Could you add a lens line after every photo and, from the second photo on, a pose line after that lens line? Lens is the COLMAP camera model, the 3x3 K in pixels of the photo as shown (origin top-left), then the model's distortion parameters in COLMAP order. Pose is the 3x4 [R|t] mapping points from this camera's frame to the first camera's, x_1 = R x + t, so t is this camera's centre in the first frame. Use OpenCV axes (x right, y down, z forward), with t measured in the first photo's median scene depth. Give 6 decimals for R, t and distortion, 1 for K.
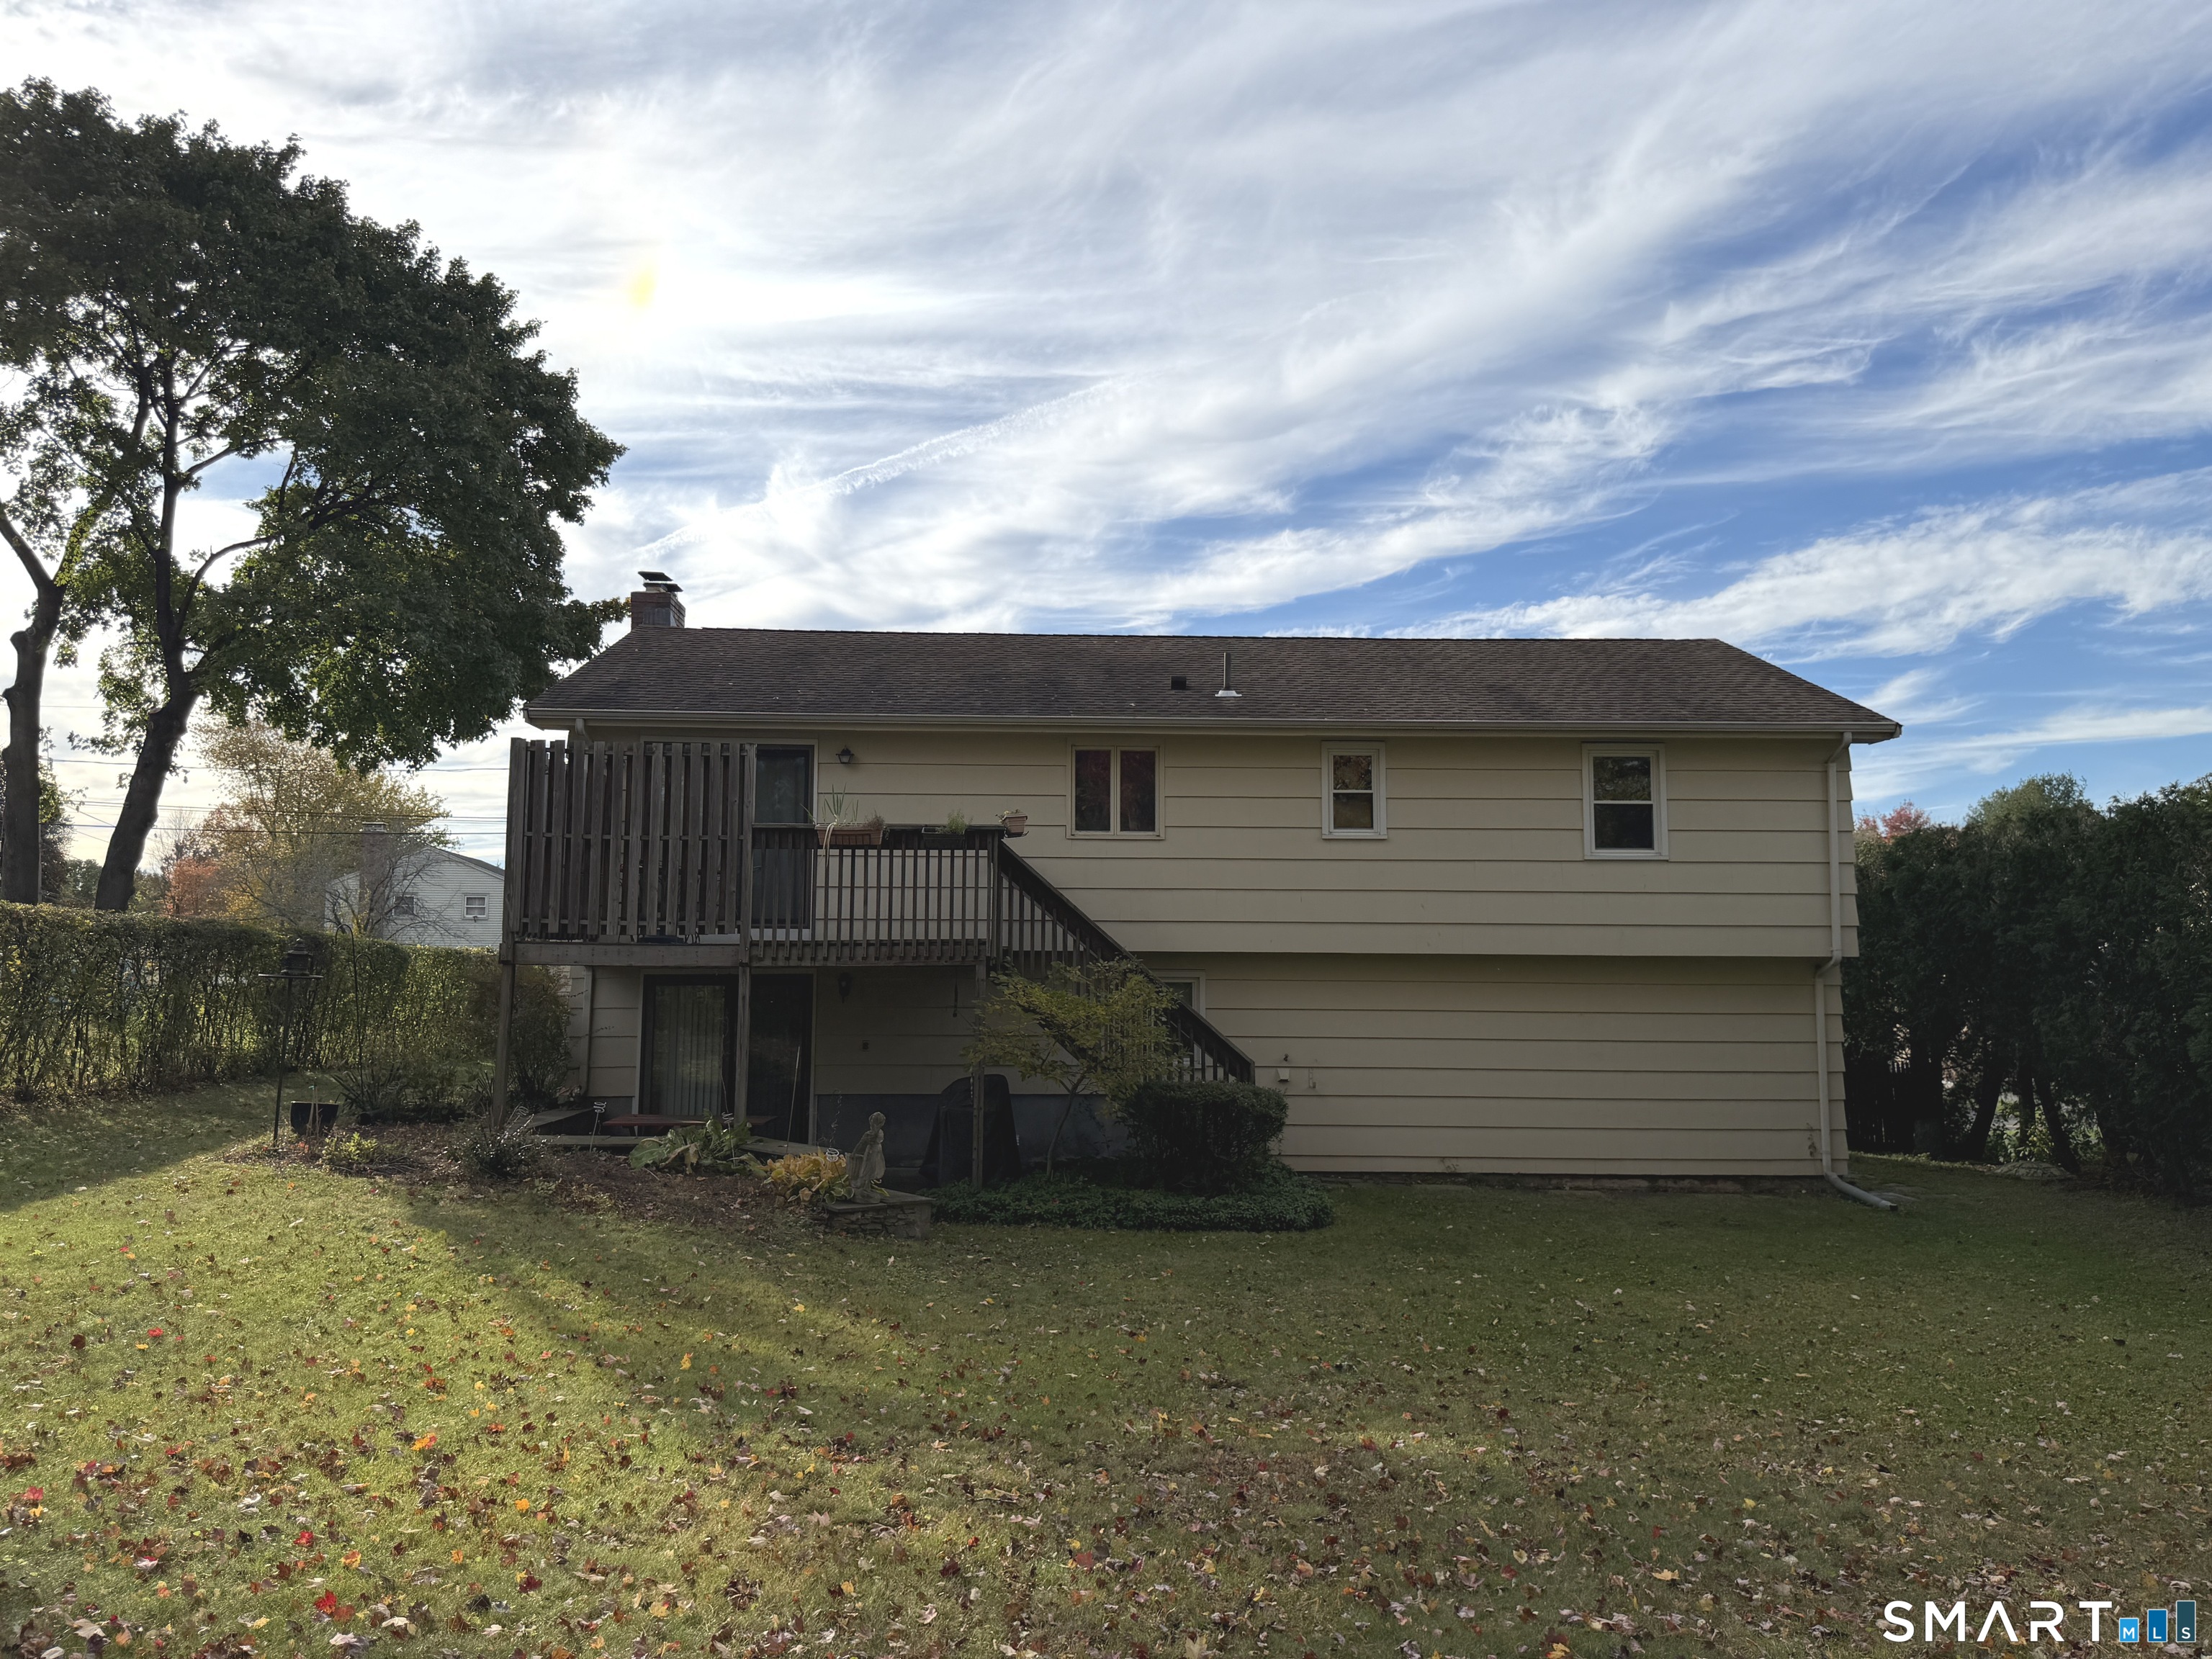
lens RADIAL K [[1607.6, 0, 1094.9], [0, 1607.6, 794.7], [0, 0, 1]] dist [0.027154, -0.040558]
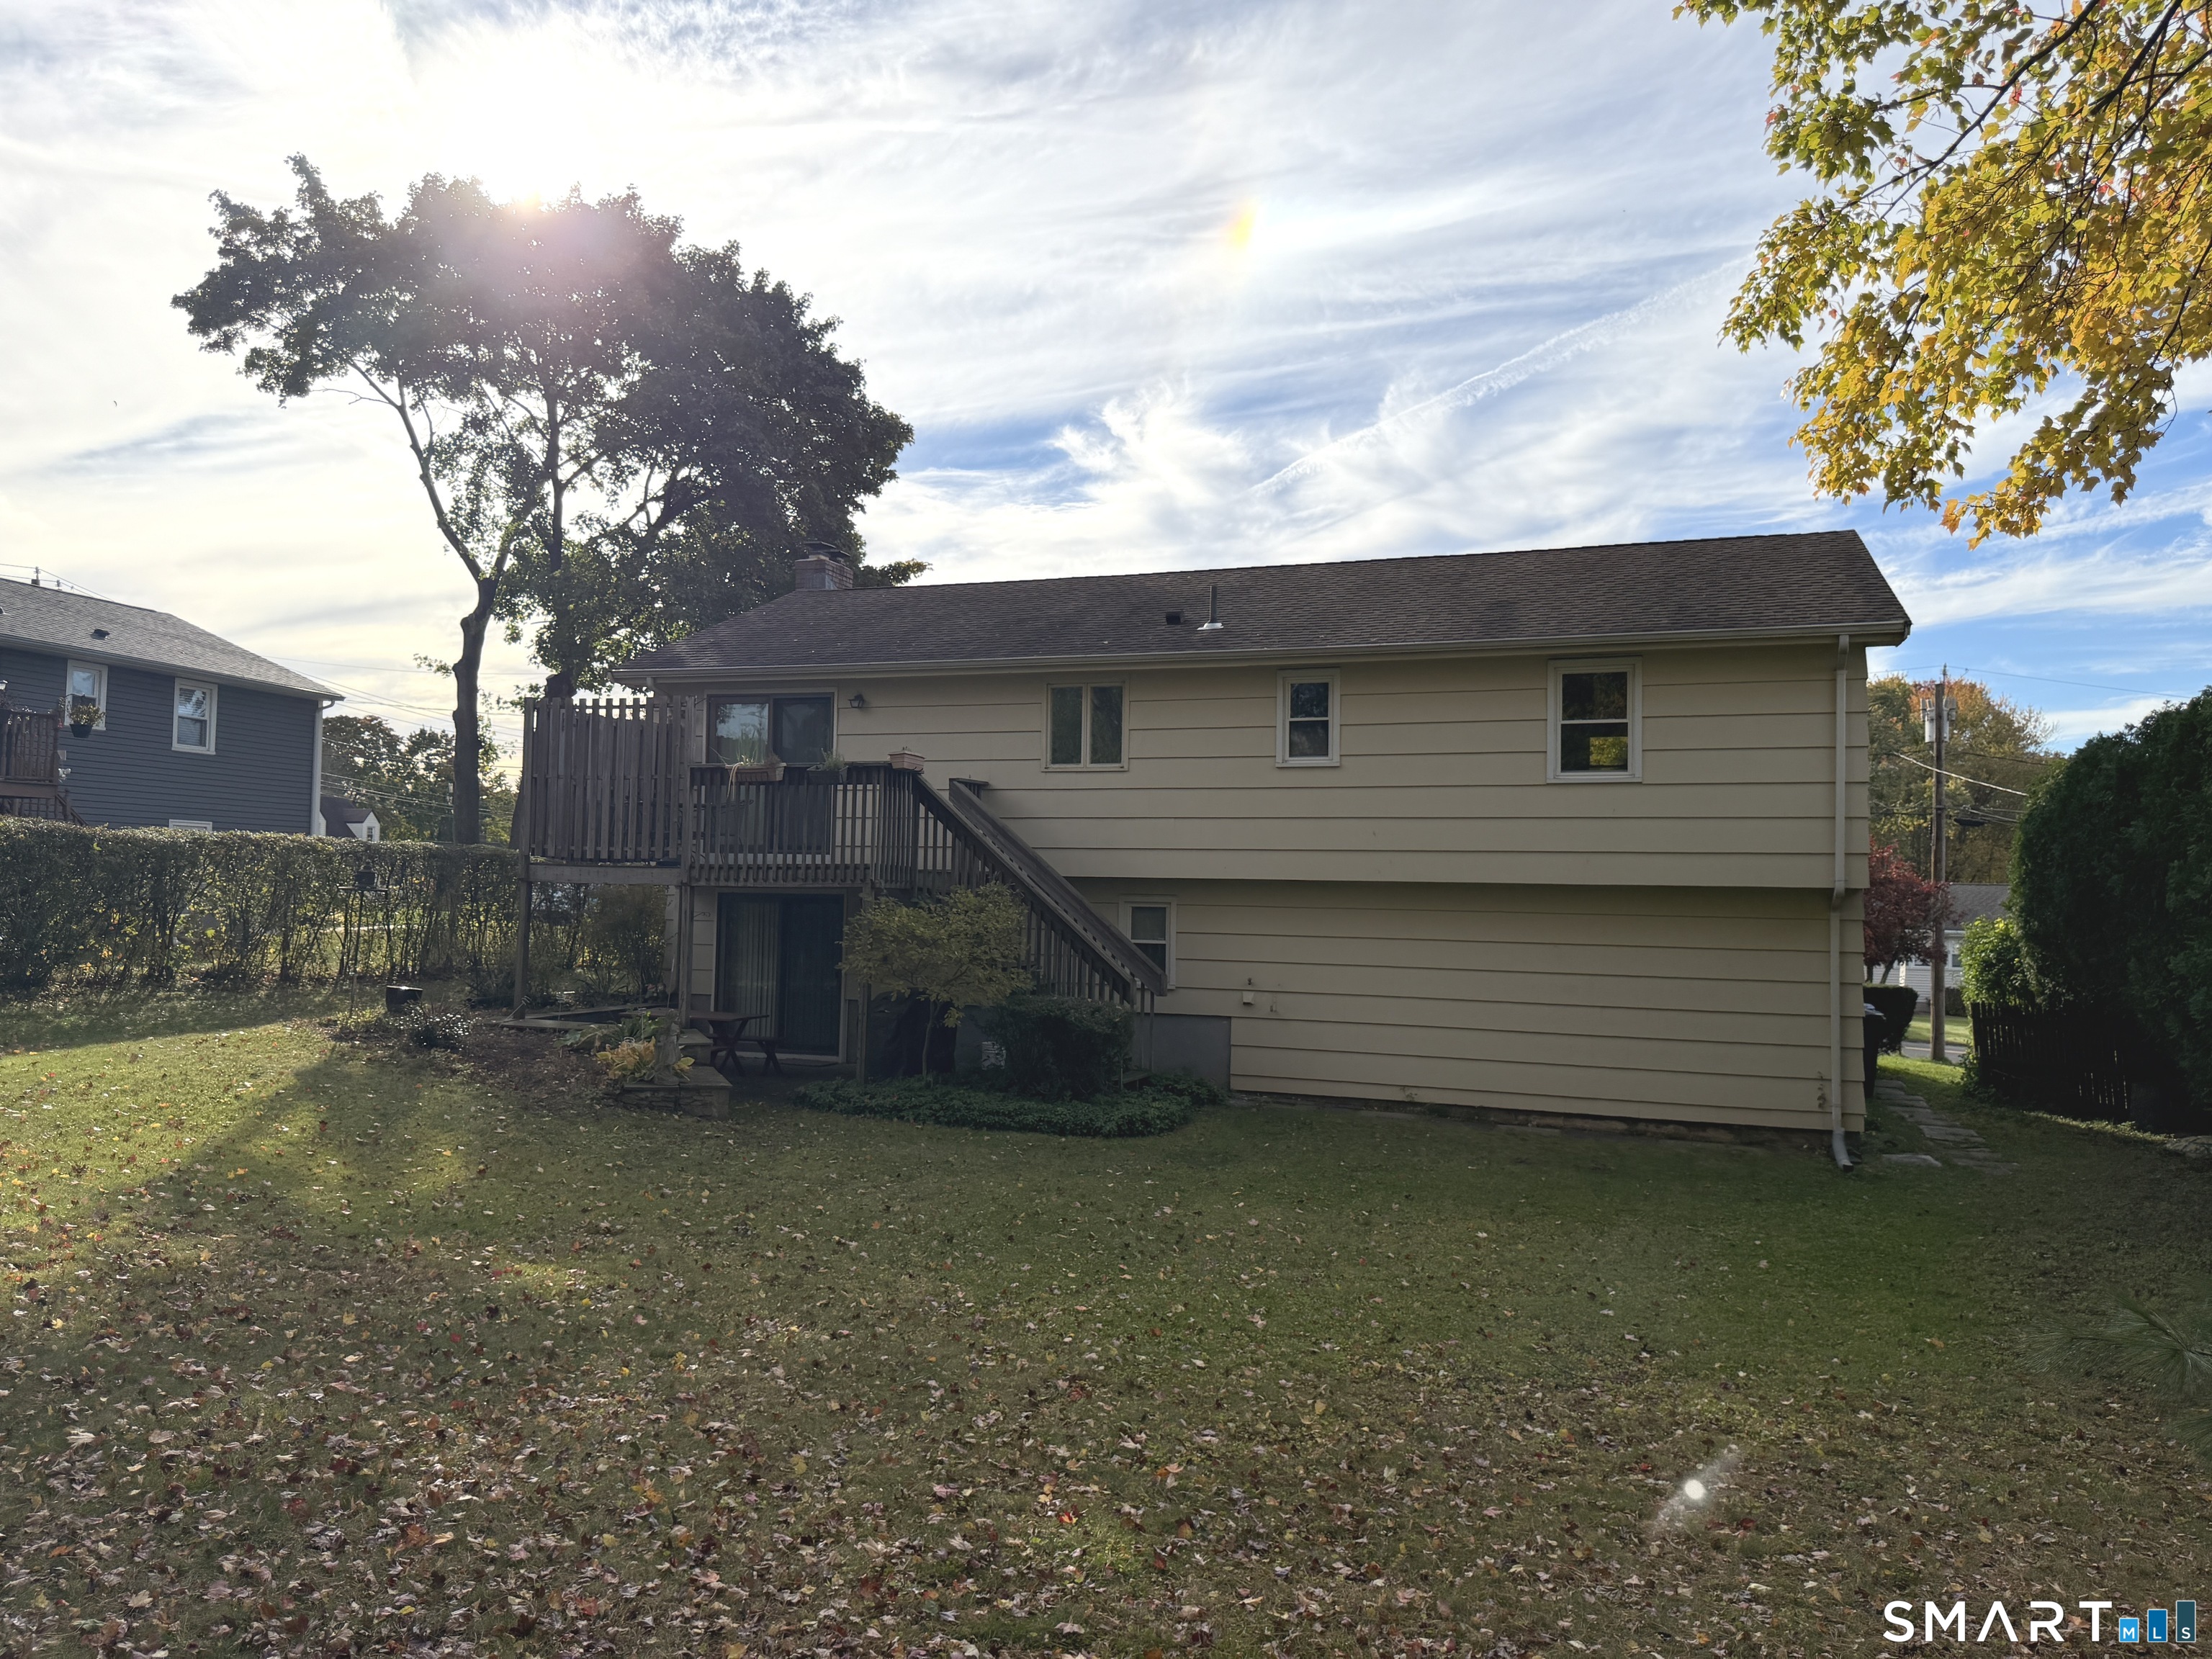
lens RADIAL K [[1607.6, 0, 1069.9], [0, 1607.6, 806.0], [0, 0, 1]] dist [0.027154, -0.040558]
pose [[0.921172, -0.009638, -0.389036, 0.410947], [0.030502, 0.998406, 0.047489, 0.000108], [0.387958, -0.055612, 0.919998, 0.019273]]
